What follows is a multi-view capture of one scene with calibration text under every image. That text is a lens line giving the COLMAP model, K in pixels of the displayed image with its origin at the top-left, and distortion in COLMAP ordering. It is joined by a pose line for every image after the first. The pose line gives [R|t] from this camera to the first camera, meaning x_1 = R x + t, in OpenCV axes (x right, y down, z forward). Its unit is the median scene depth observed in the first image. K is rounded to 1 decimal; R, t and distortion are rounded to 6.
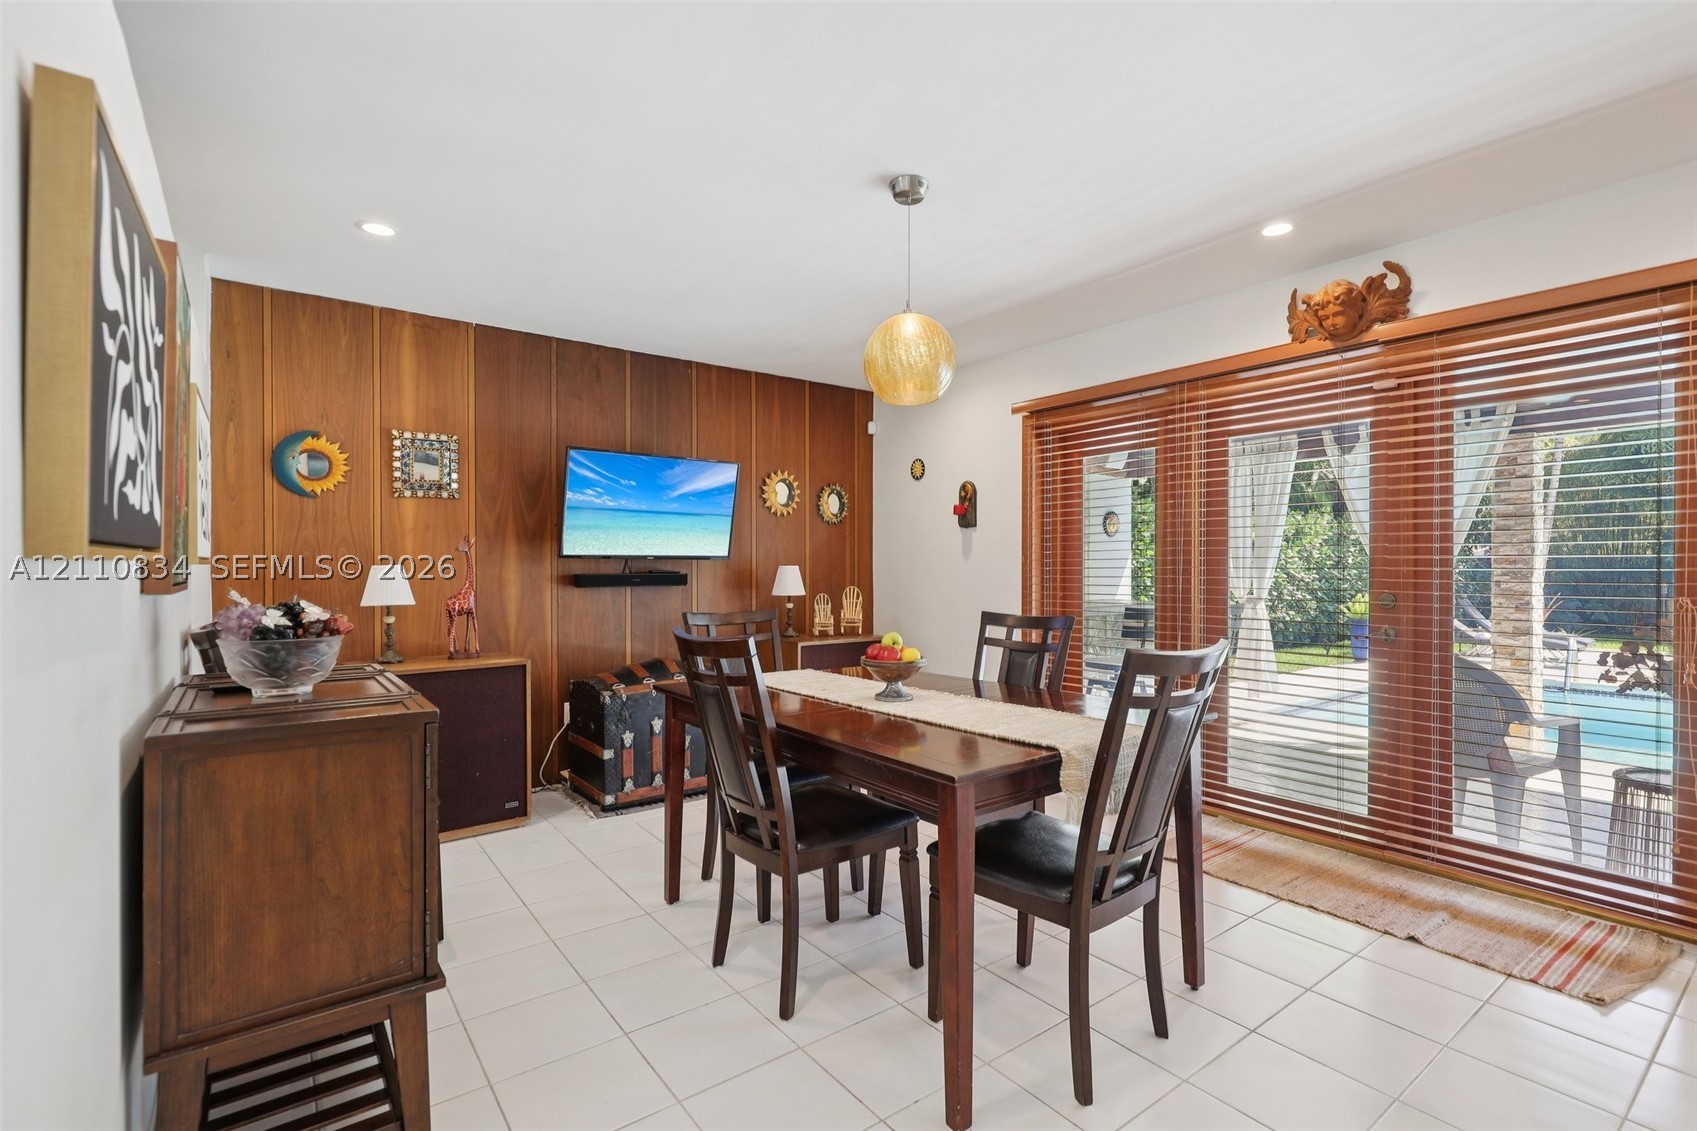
lens RADIAL K [[777.0, 0, 849.6], [0, 777.0, 569.9], [0, 0, 1]] dist [-0.004045, 0.000791]
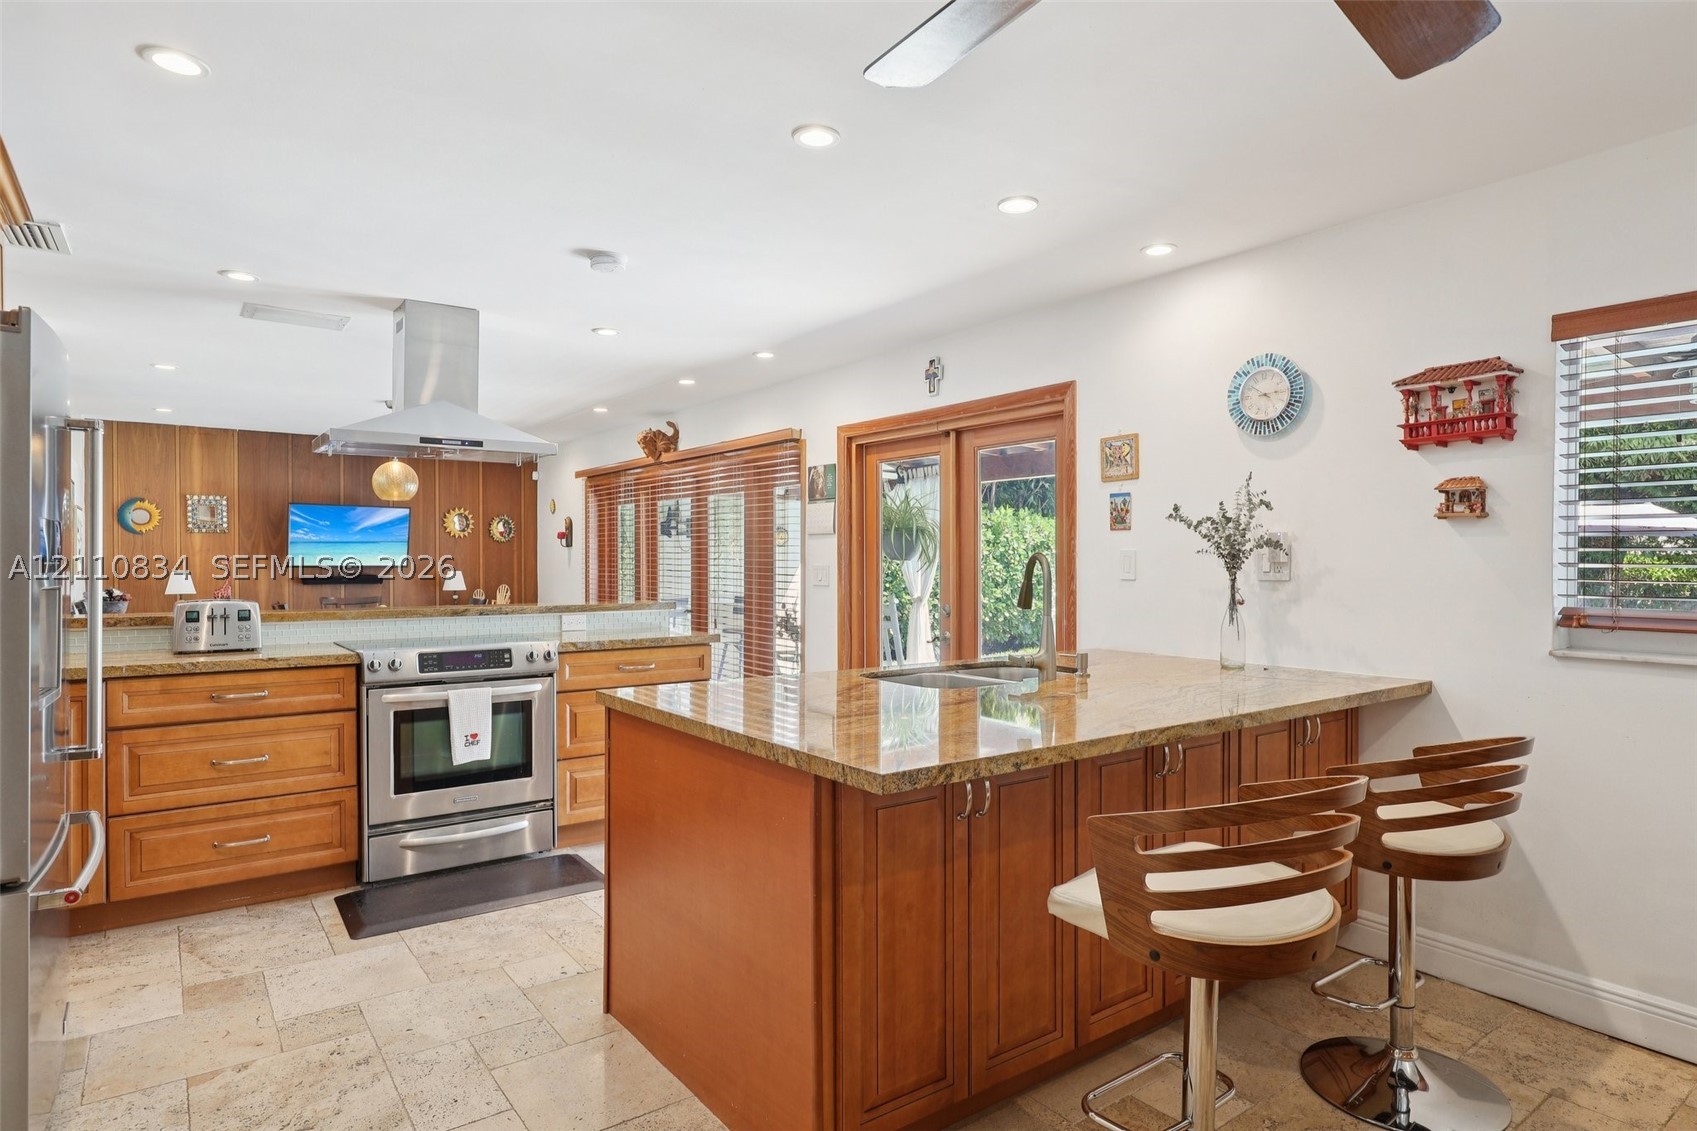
lens RADIAL K [[950.1, 0, 842.8], [0, 950.1, 572.2], [0, 0, 1]] dist [-0.000135, 0.001185]
pose [[0.999745, 0.003674, -0.022292, 0.919244], [-0.003505, 0.999965, 0.007650, -0.025637], [0.022319, -0.007570, 0.999722, -1.090799]]
